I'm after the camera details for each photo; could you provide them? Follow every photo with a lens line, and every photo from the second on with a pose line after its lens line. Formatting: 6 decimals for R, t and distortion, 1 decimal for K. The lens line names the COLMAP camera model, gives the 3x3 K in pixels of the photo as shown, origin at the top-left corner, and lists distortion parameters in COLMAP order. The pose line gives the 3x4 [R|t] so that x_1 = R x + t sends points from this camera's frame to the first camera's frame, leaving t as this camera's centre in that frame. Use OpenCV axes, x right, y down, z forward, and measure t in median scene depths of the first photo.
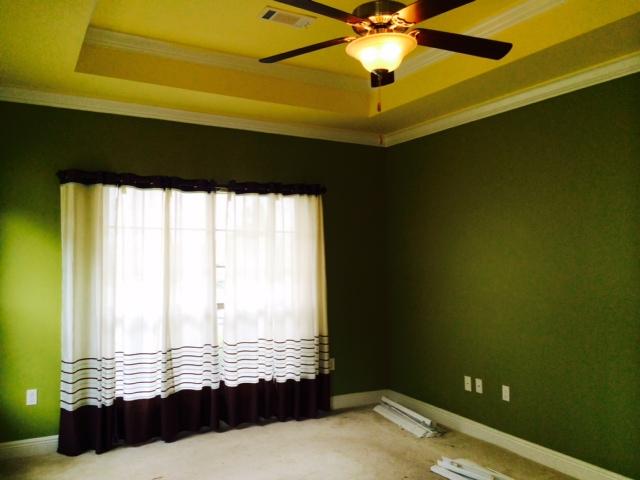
lens RADIAL K [[545.0, 0, 320.0], [0, 545.0, 240.0], [0, 0, 1]] dist [0.086214, -0.110592]
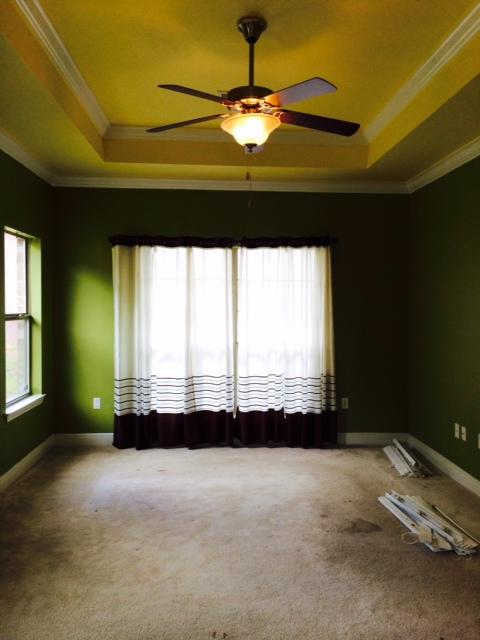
lens RADIAL K [[545.0, 0, 254.0], [0, 545.0, 320.7], [0, 0, 1]] dist [0.086214, -0.110592]
pose [[0.905428, 0.019481, -0.424054, 0.372147], [0.005159, 0.998368, 0.056881, 0.002819], [0.424470, -0.053689, 0.903849, -0.051108]]
